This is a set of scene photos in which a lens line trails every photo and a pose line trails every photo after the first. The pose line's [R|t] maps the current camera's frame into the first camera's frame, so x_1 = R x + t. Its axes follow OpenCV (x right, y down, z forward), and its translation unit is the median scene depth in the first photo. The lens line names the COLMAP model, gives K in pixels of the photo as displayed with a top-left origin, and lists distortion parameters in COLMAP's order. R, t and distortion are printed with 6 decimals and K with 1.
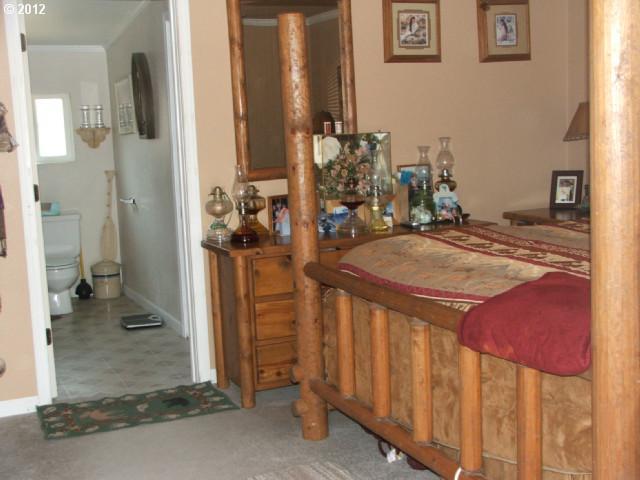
lens RADIAL K [[906.4, 0, 320.6], [0, 906.4, 239.2], [0, 0, 1]] dist [0.000457, 0.000000]
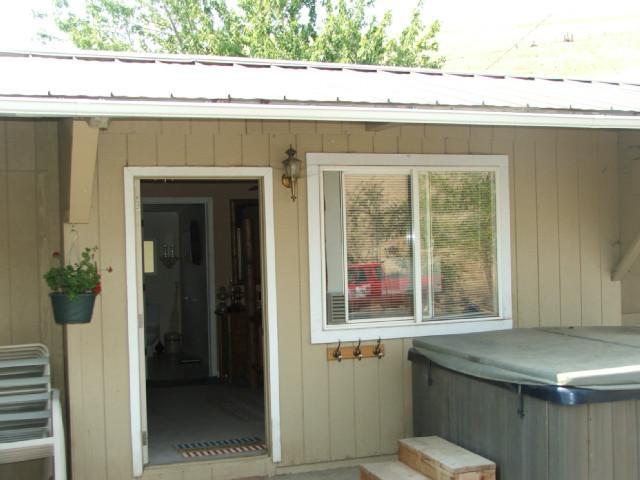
lens RADIAL K [[906.4, 0, 319.9], [0, 906.4, 240.4], [0, 0, 1]] dist [0.000457, 0.000000]
pose [[0.996846, 0.017859, -0.077320, 0.216553], [-0.028037, 0.990770, -0.132625, 0.086596], [0.074237, 0.134375, 0.988146, -0.888312]]
